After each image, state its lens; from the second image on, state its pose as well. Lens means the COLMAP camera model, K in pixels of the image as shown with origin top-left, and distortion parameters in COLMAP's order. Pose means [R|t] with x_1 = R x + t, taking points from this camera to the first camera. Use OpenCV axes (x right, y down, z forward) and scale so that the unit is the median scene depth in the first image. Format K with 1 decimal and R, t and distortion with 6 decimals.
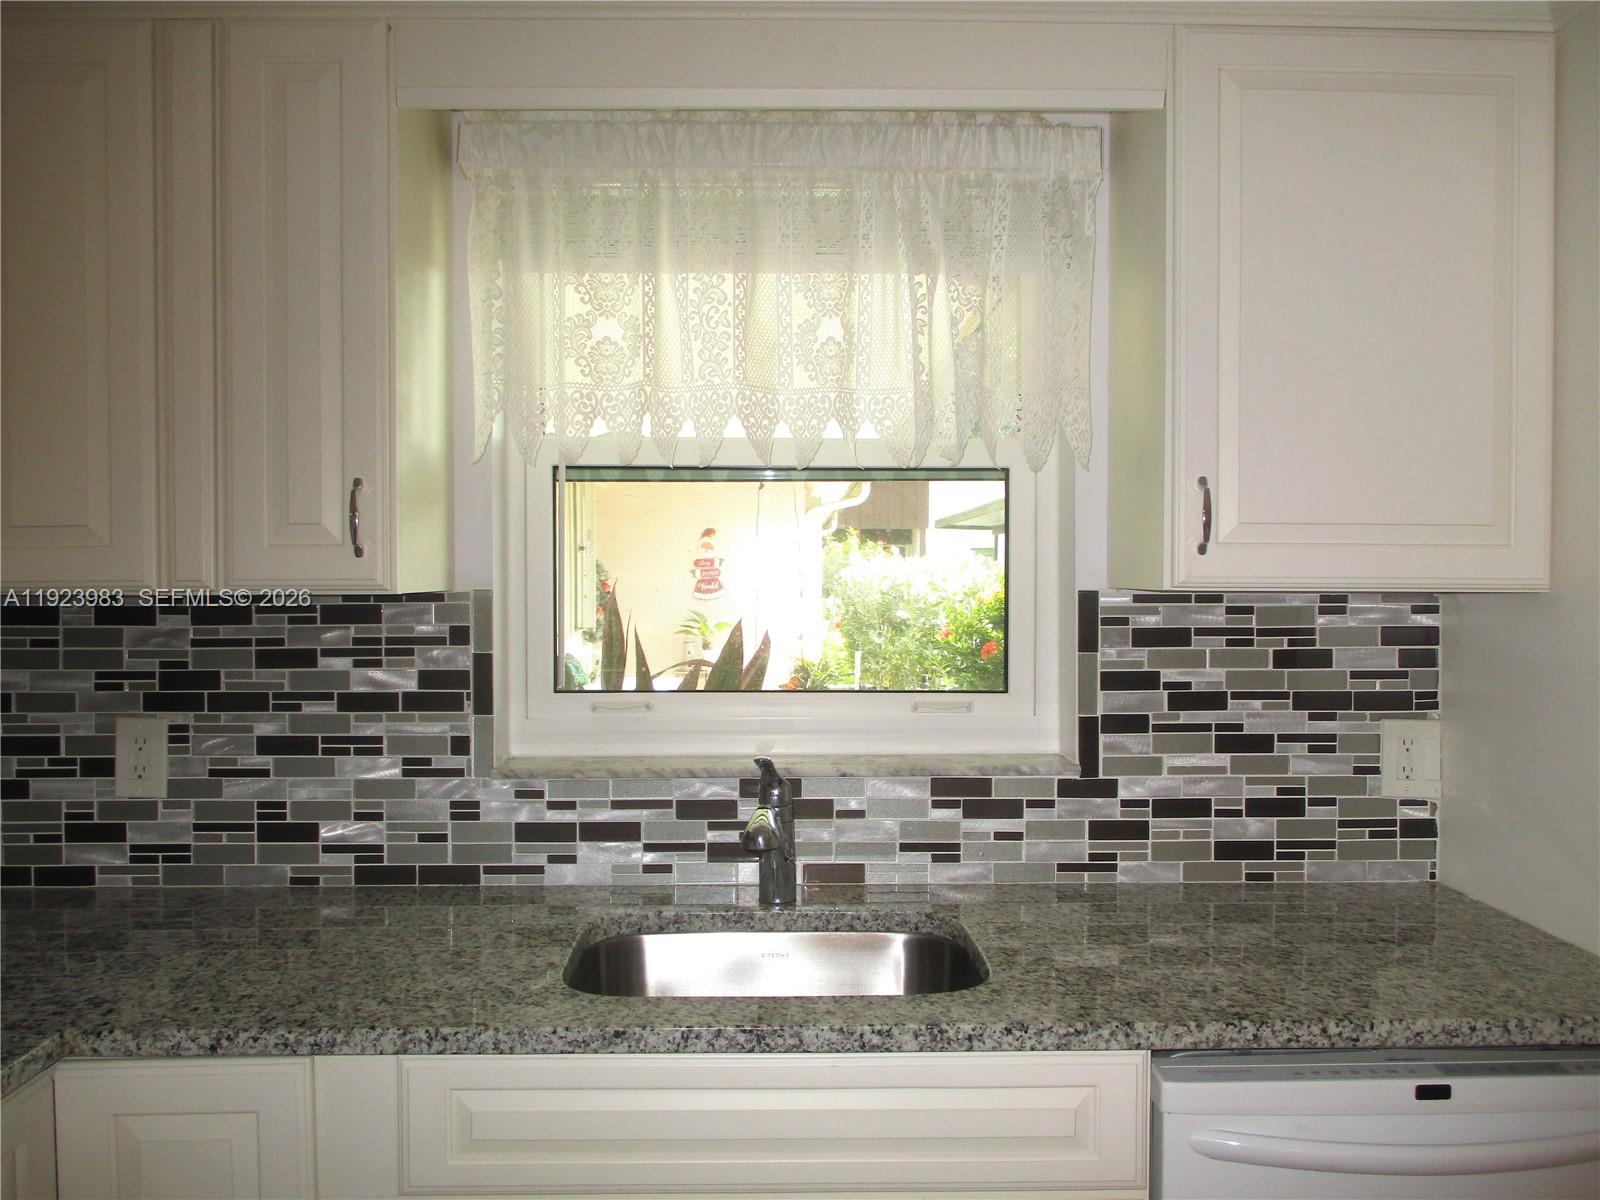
lens RADIAL K [[1331.8, 0, 812.4], [0, 1331.8, 596.6], [0, 0, 1]] dist [-0.029299, 0.013036]
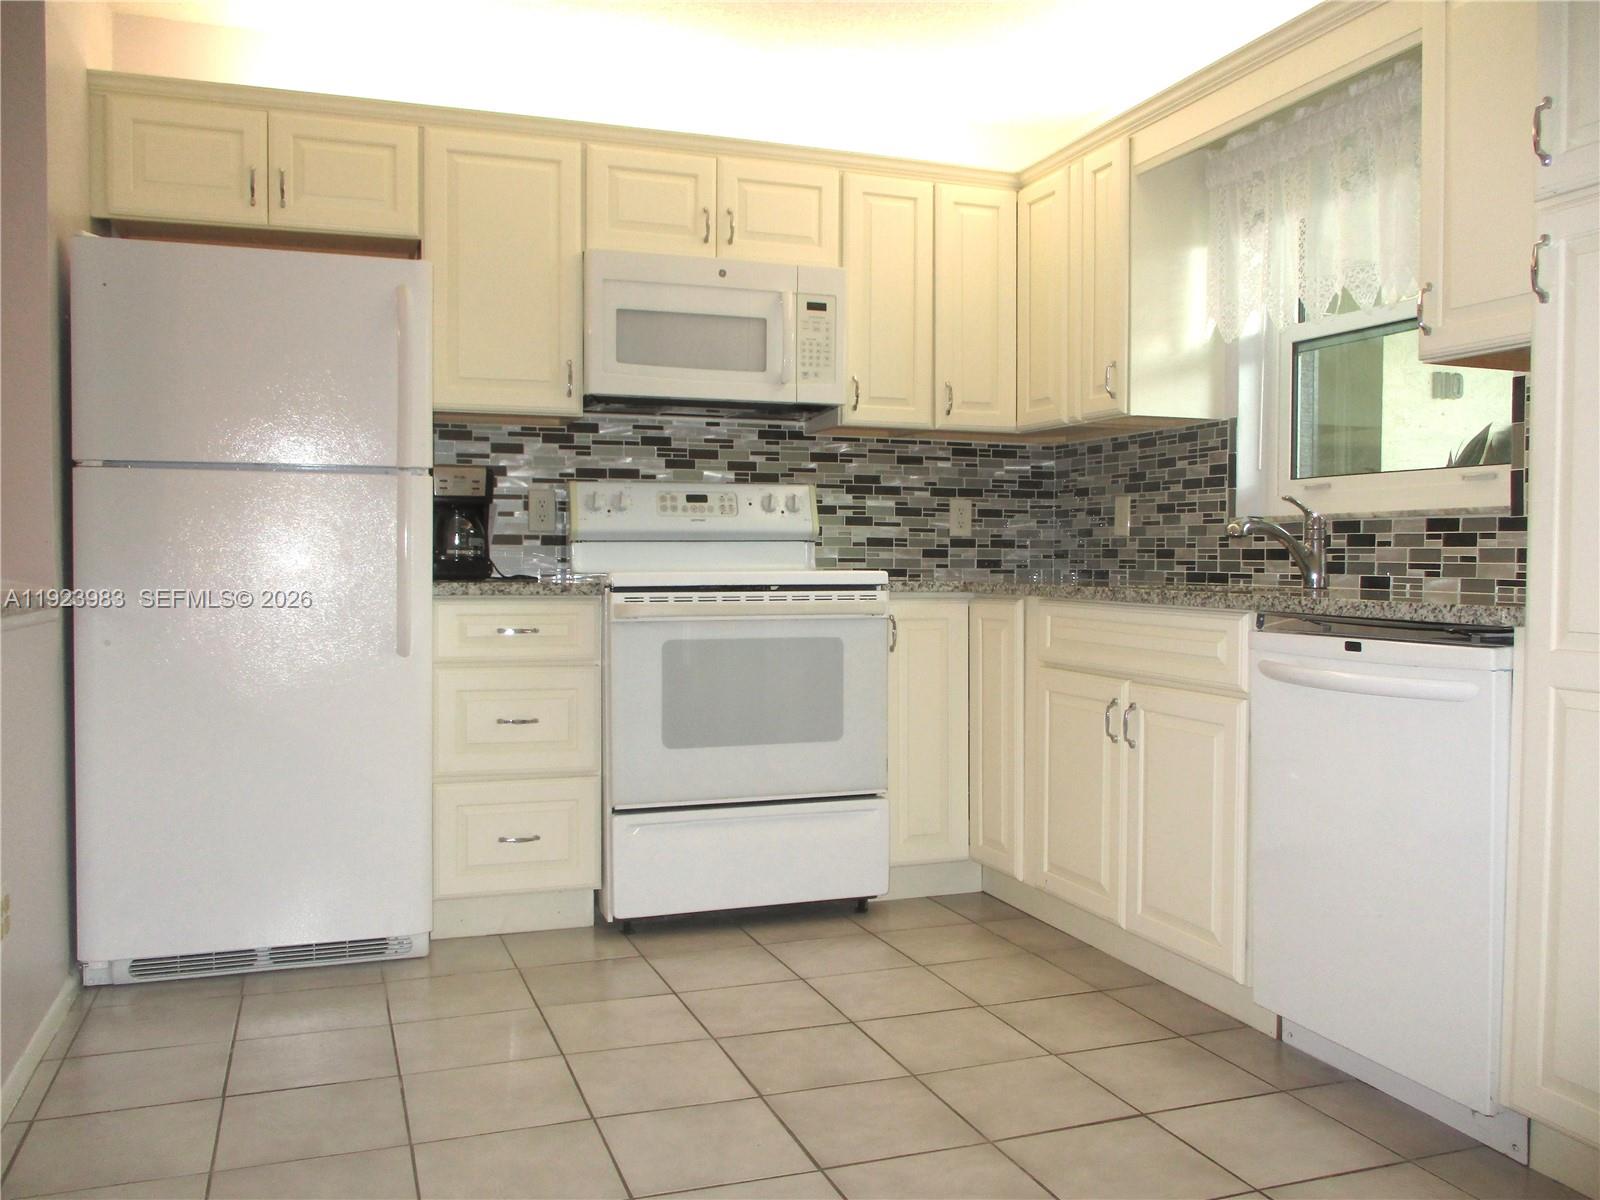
lens RADIAL K [[1338.0, 0, 796.3], [0, 1338.0, 590.6], [0, 0, 1]] dist [-0.005950, 0.006977]
pose [[0.310092, 0.027178, -0.950318, 1.273330], [-0.029630, 0.999382, 0.018913, 0.209359], [0.950245, 0.022293, 0.310706, -0.106206]]
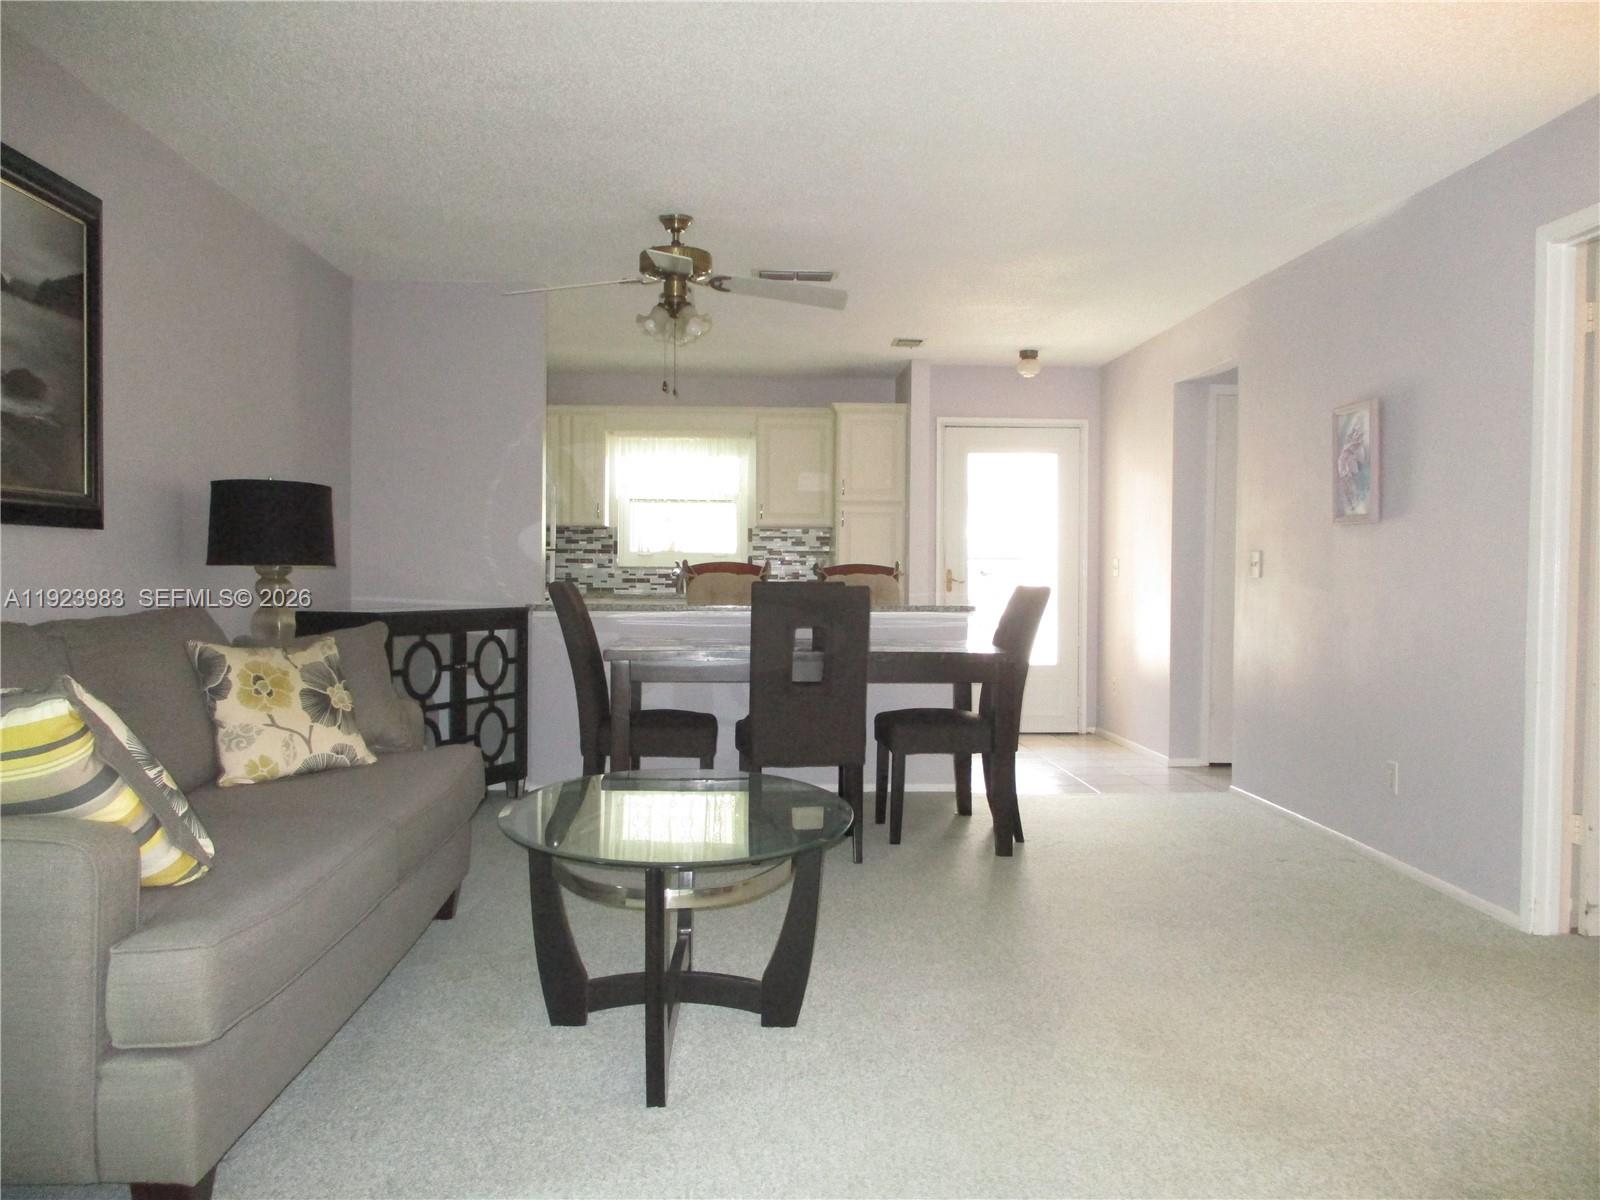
lens RADIAL K [[1338.0, 0, 796.3], [0, 1338.0, 590.6], [0, 0, 1]] dist [-0.005950, 0.006977]
pose [[0.999720, 0.006260, 0.022833, 0.264352], [-0.006153, 0.999970, -0.004769, 0.230261], [-0.022863, 0.004628, 0.999728, -3.566468]]
